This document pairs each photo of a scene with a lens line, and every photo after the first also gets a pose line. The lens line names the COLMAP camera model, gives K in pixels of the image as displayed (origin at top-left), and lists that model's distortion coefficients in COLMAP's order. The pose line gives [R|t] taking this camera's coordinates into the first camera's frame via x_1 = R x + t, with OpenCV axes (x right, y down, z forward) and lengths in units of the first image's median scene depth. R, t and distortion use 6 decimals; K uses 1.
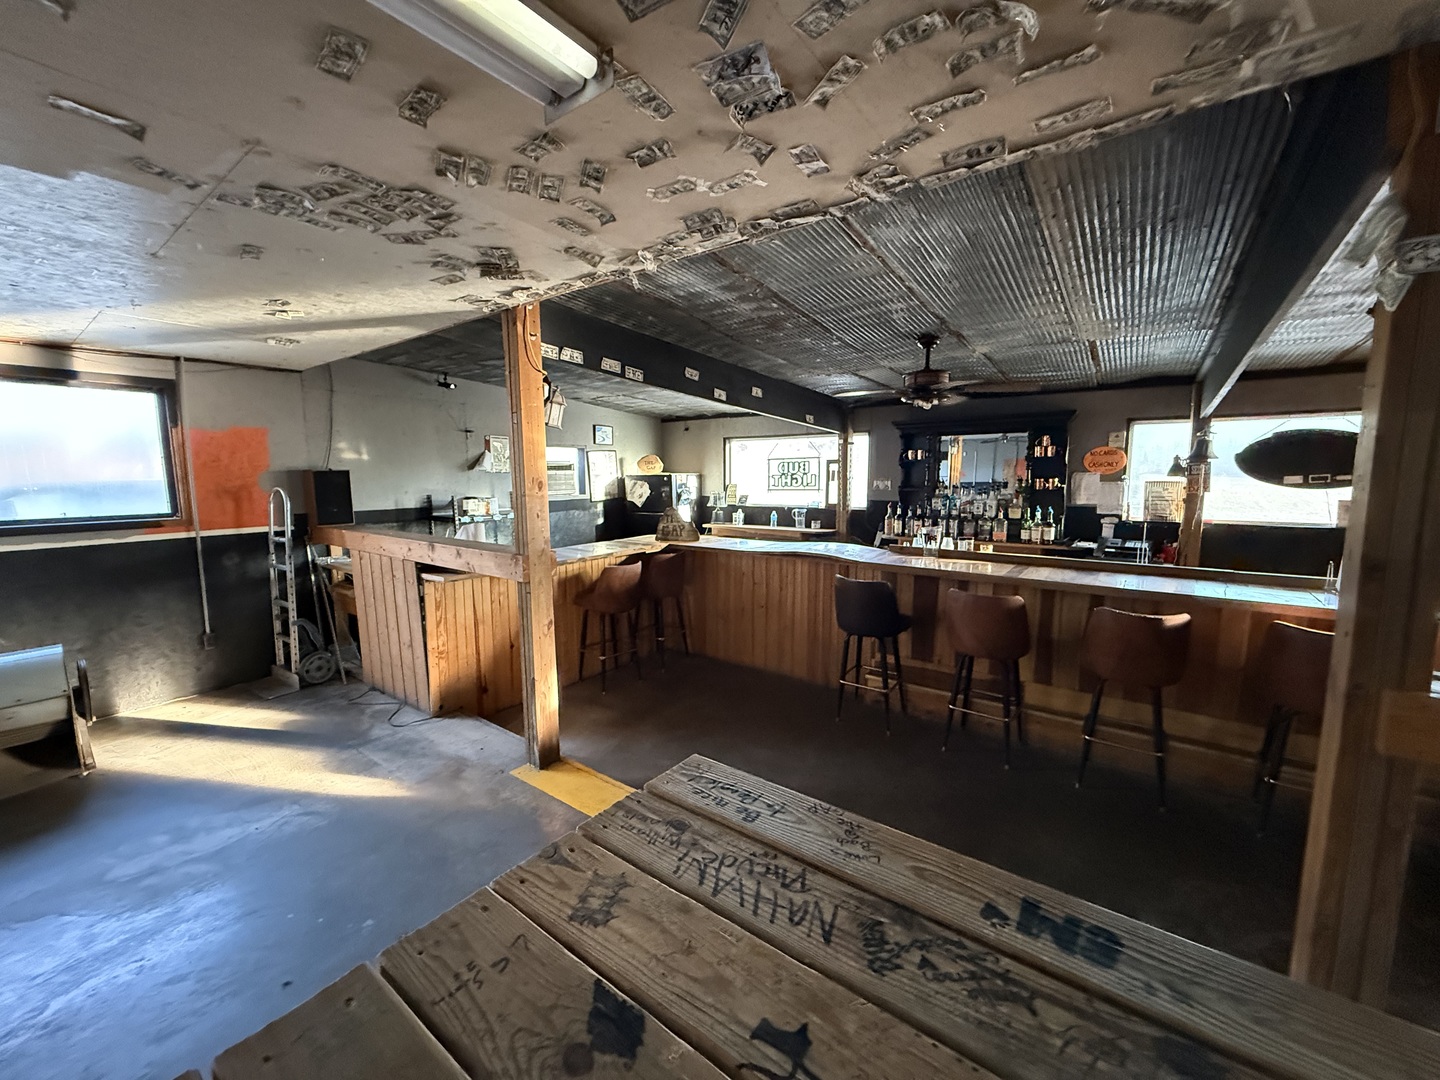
lens RADIAL K [[570.1, 0, 715.0], [0, 570.1, 542.3], [0, 0, 1]] dist [-0.003094, 0.000323]
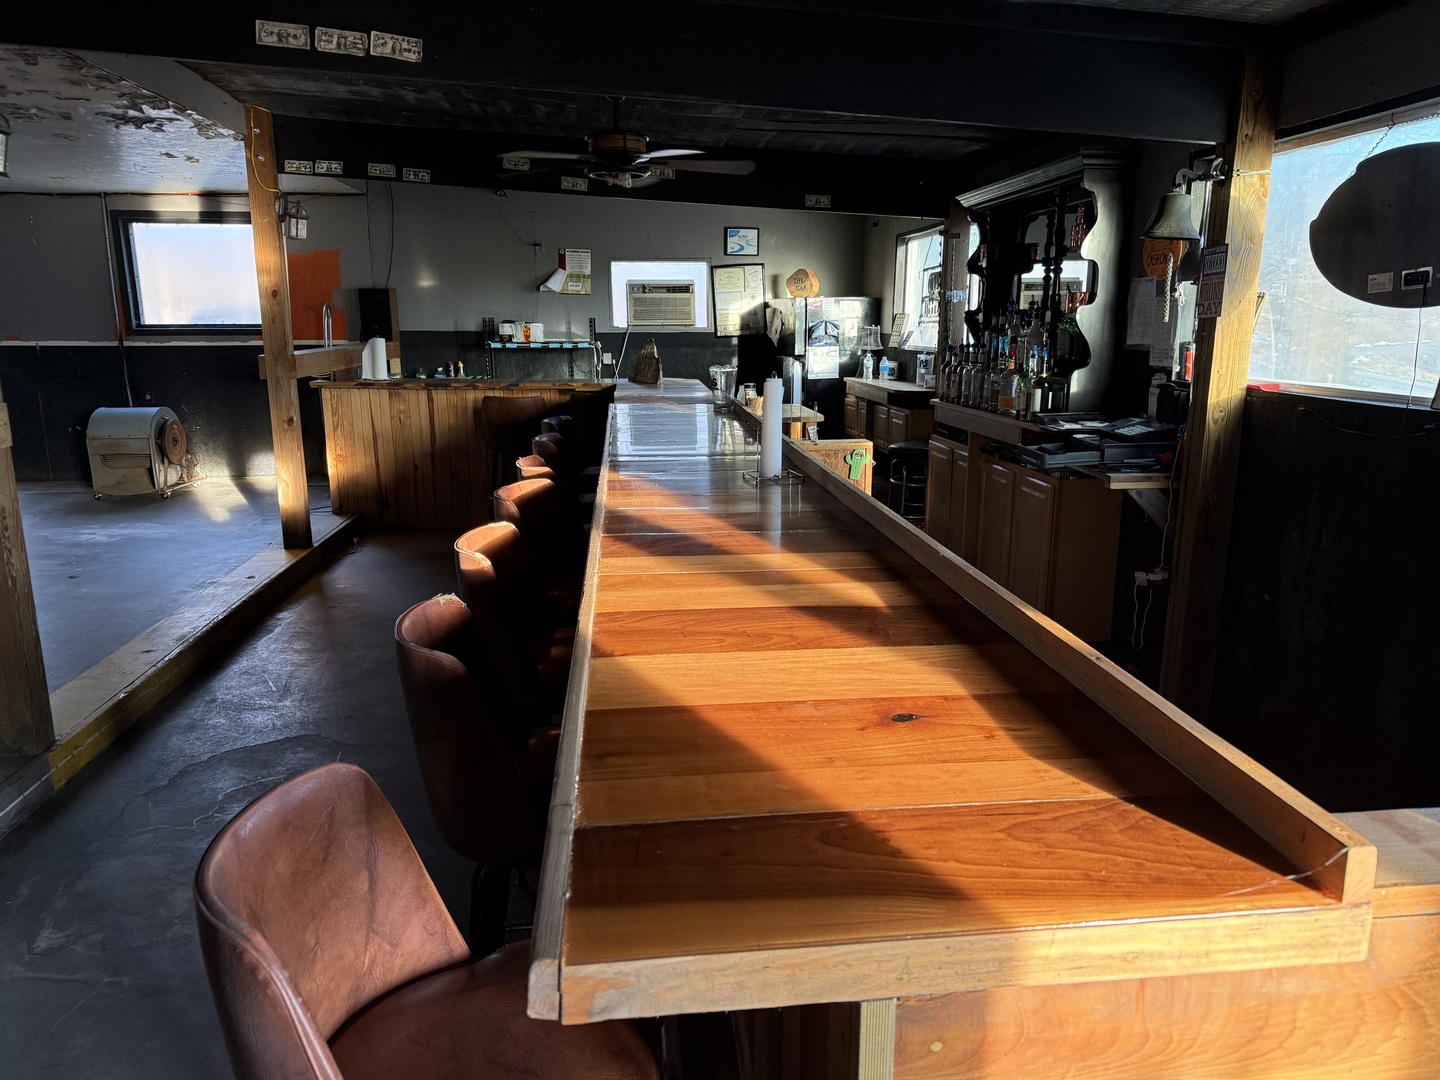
lens RADIAL K [[1012.8, 0, 733.5], [0, 1012.8, 569.8], [0, 0, 1]] dist [0.017952, -0.019545]
pose [[0.684127, 0.183039, -0.706022, 1.173634], [-0.096119, 0.982181, 0.161495, 0.016604], [0.723002, -0.042621, 0.689530, 0.153373]]
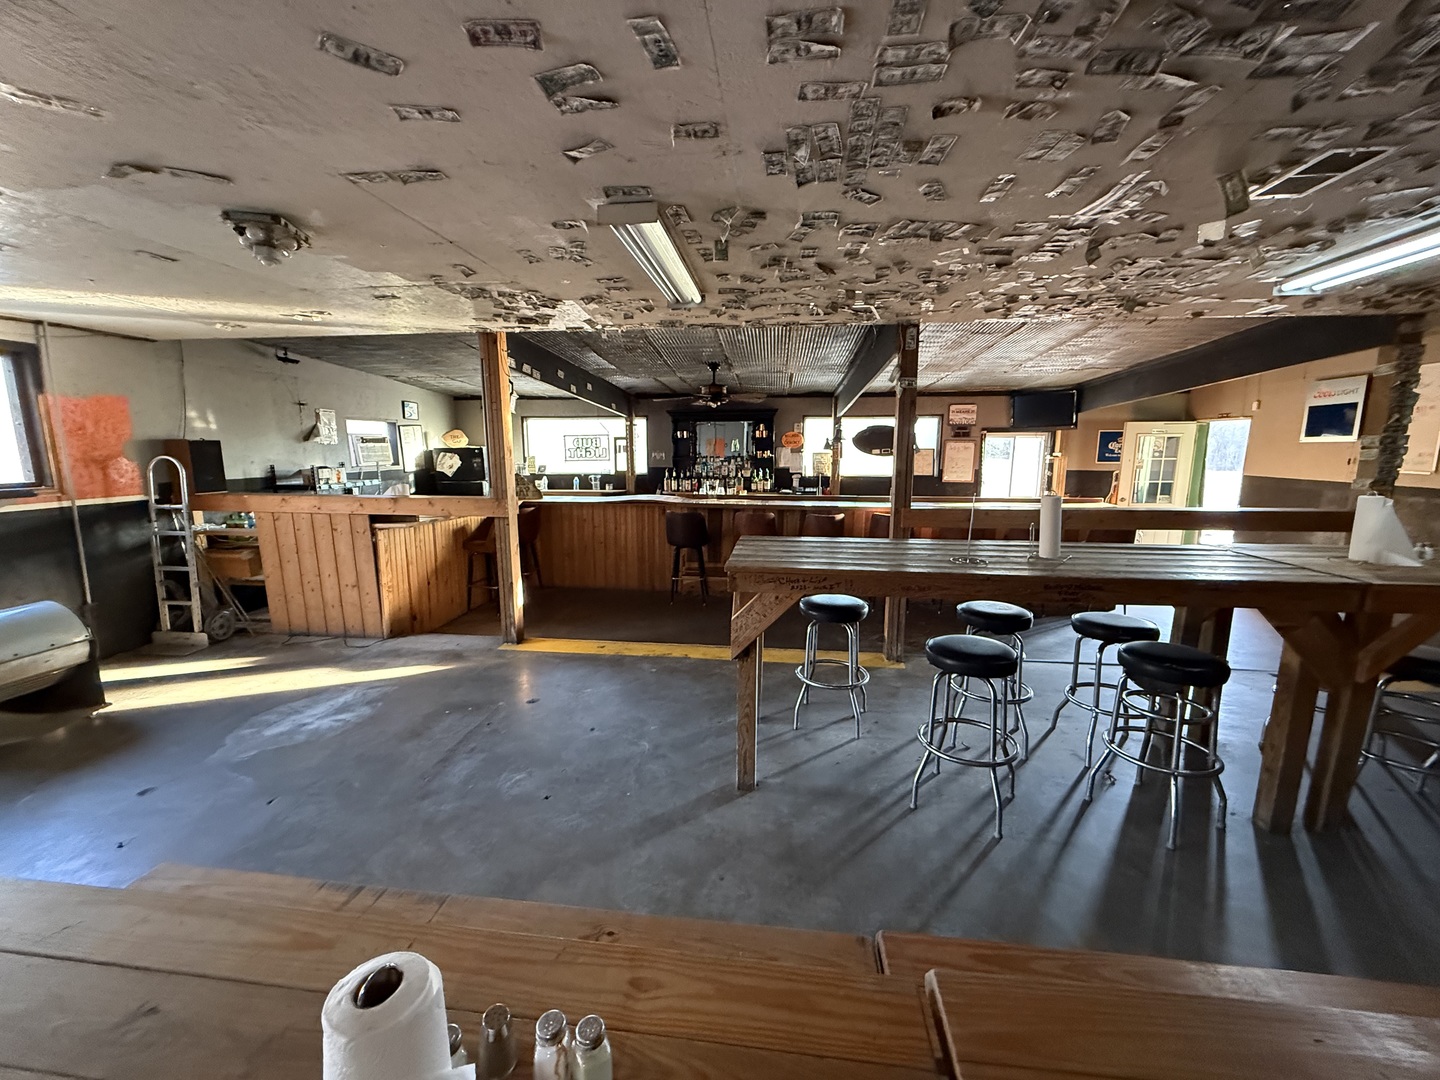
lens RADIAL K [[570.1, 0, 714.5], [0, 570.1, 541.4], [0, 0, 1]] dist [-0.003094, 0.000323]
pose [[0.866671, -0.074516, 0.493284, -0.379429], [0.055450, 0.997044, 0.053191, 0.053055], [-0.495790, -0.018746, 0.868240, -0.358322]]
